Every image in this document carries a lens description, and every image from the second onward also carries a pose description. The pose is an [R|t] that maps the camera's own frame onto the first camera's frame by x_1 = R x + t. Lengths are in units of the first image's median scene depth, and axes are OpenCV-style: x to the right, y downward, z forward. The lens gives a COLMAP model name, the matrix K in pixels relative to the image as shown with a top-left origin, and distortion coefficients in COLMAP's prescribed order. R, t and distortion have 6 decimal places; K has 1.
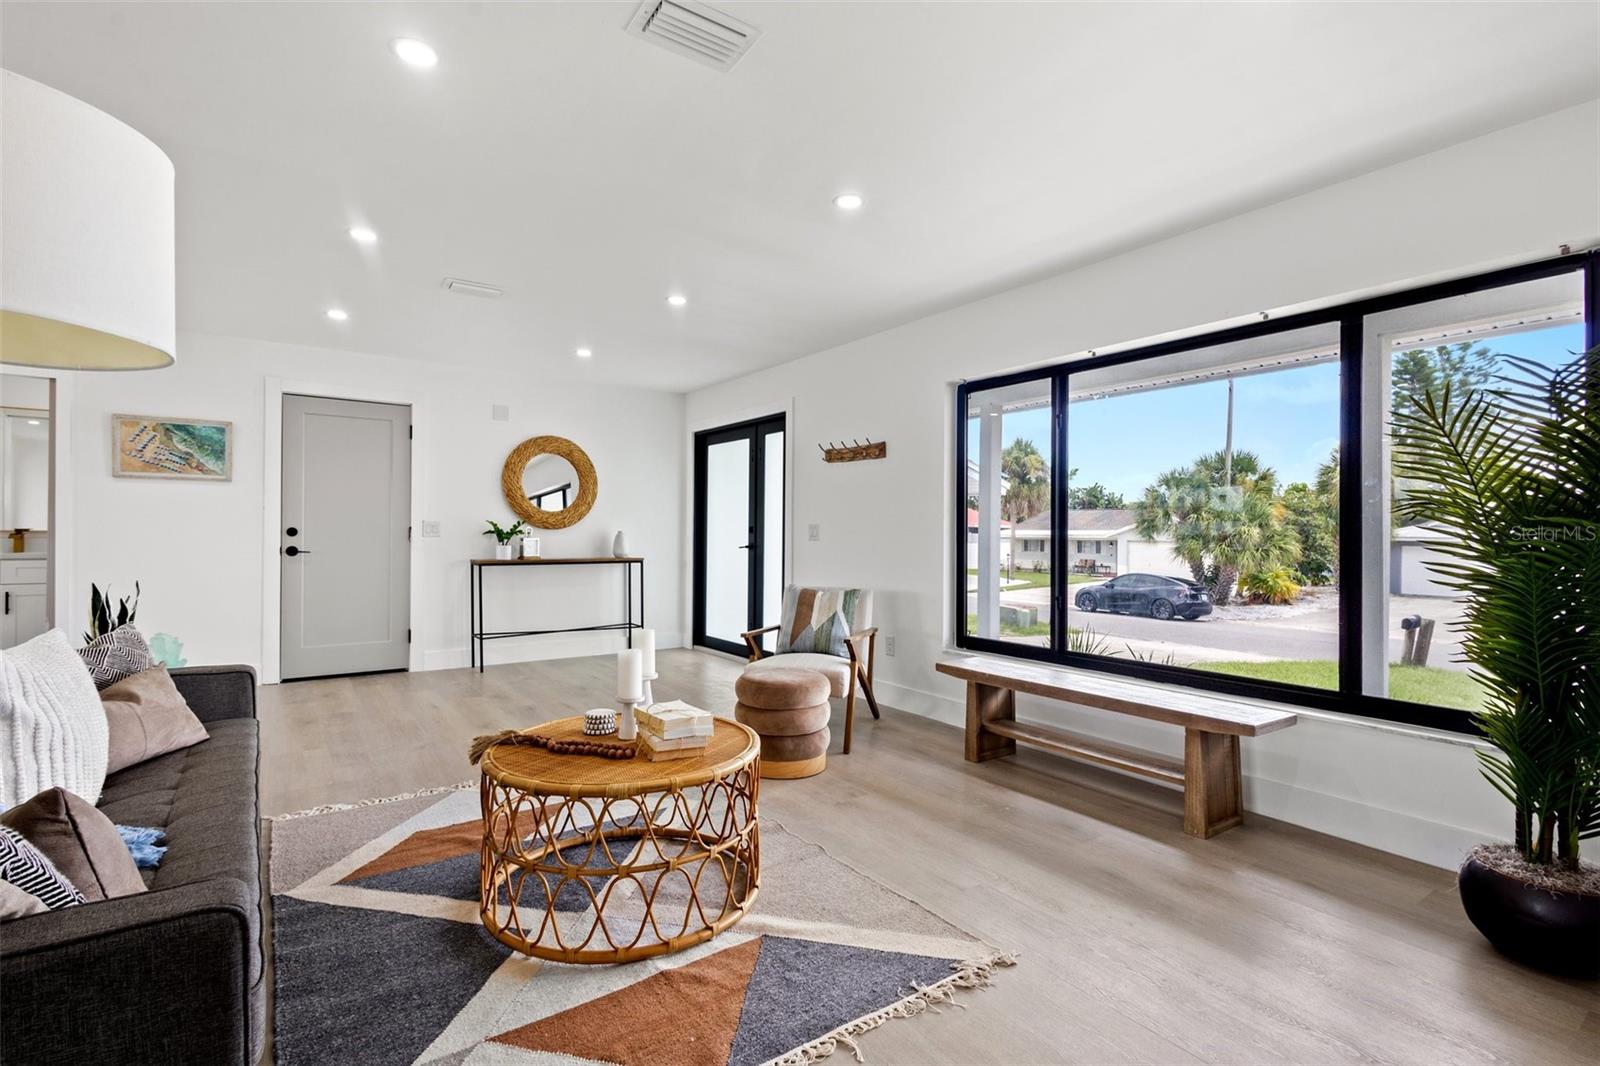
lens RADIAL K [[730.1, 0, 794.5], [0, 730.1, 520.1], [0, 0, 1]] dist [0.021515, -0.000052]
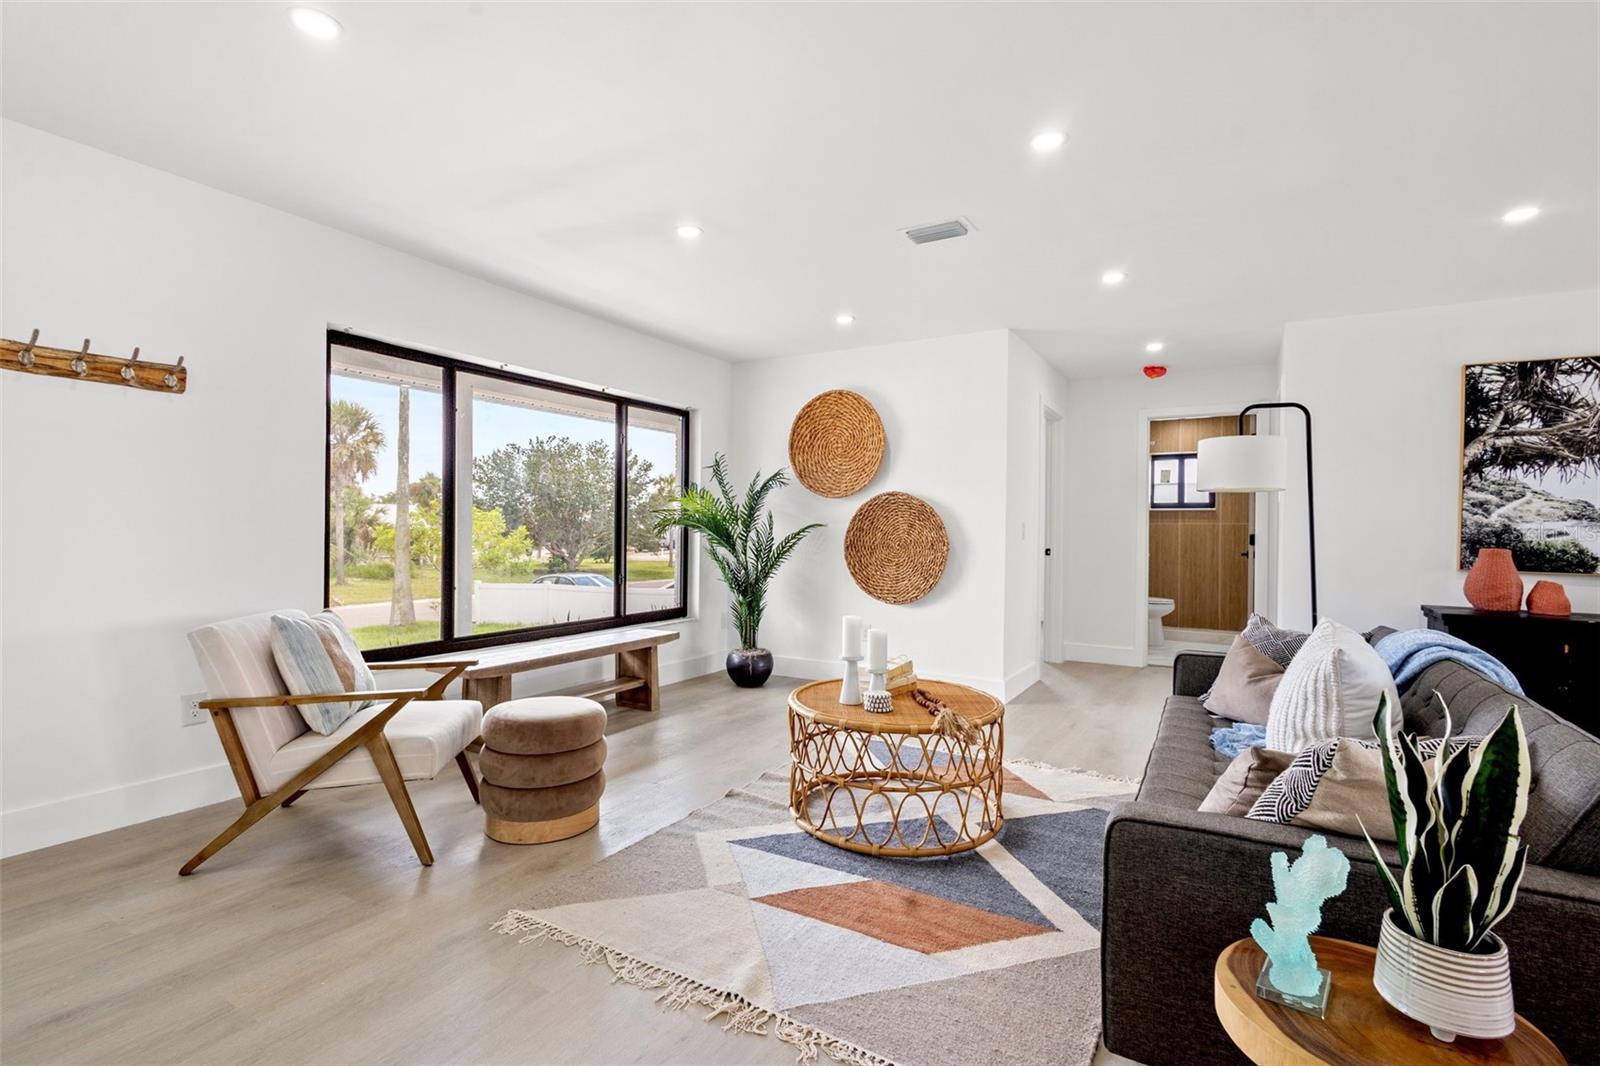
lens RADIAL K [[733.7, 0, 798.1], [0, 733.7, 531.5], [0, 0, 1]] dist [0.006287, -0.000607]
pose [[-0.403802, 0.004399, 0.914836, -0.818728], [-0.010358, 0.999902, -0.009380, 0.034241], [-0.914788, -0.013264, -0.403717, 1.046220]]
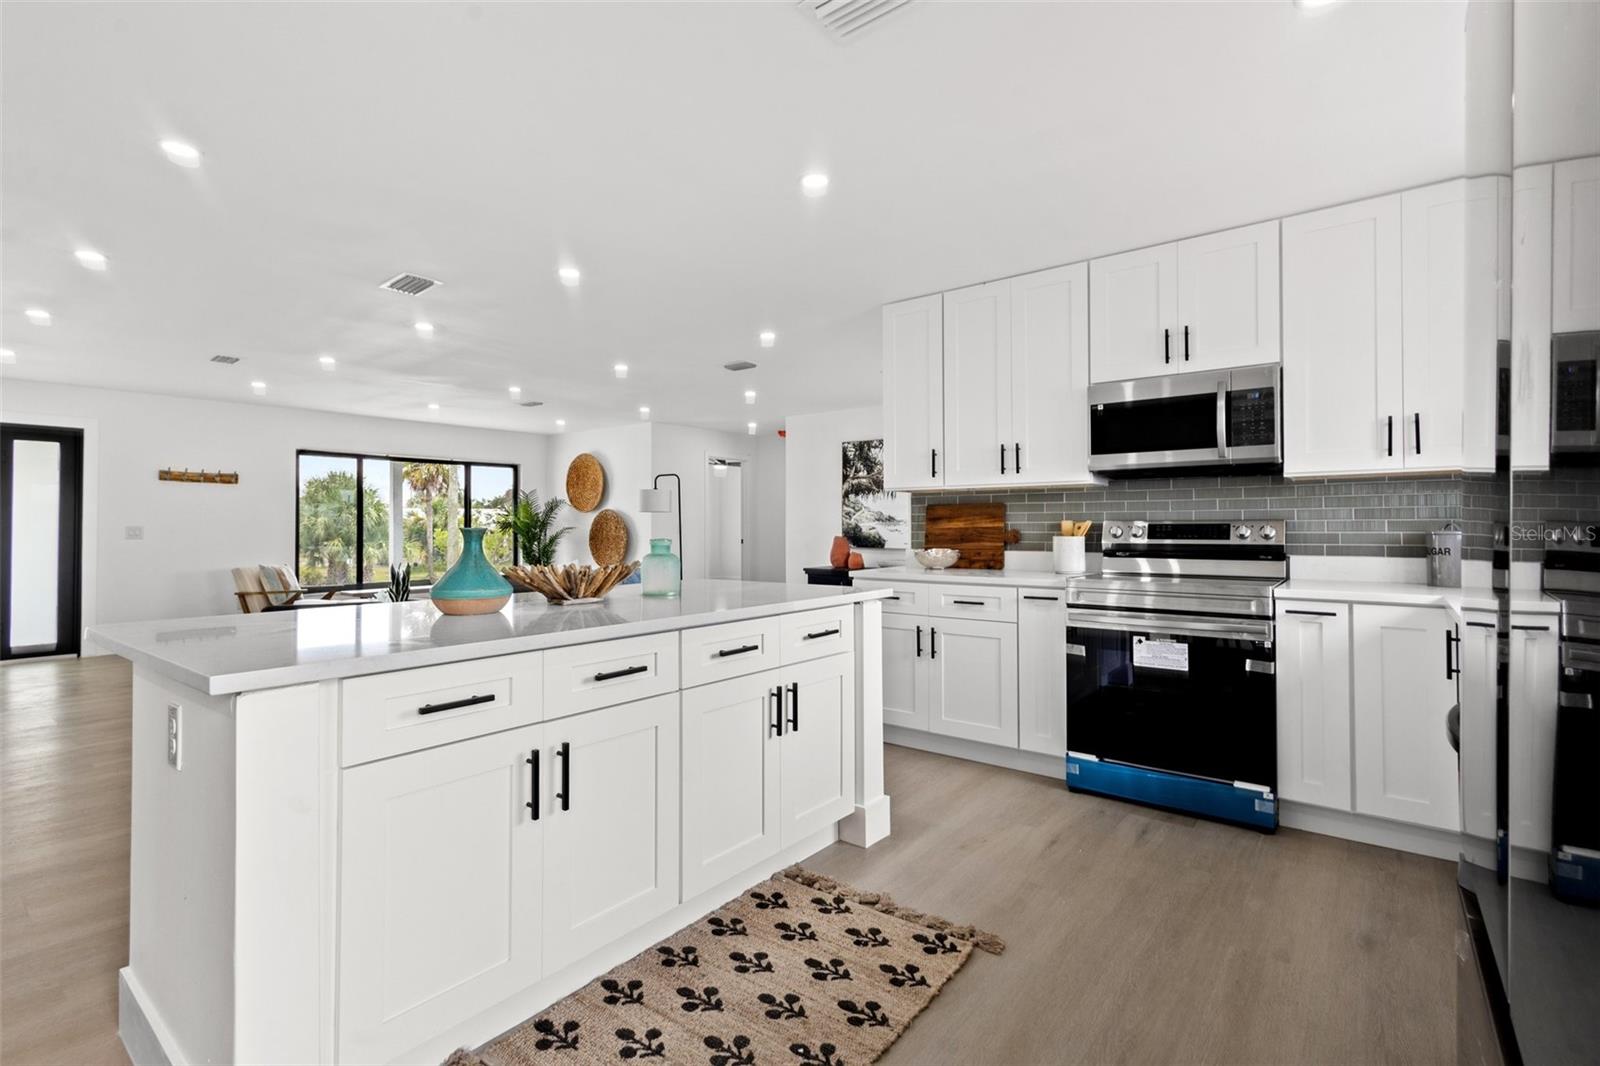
lens RADIAL K [[730.1, 0, 794.5], [0, 730.1, 520.1], [0, 0, 1]] dist [0.021515, -0.000052]
pose [[-0.274961, 0.019677, 0.961254, -2.291004], [0.001919, 0.999800, -0.019918, 0.034001], [-0.961453, -0.003632, -0.274944, 0.384255]]
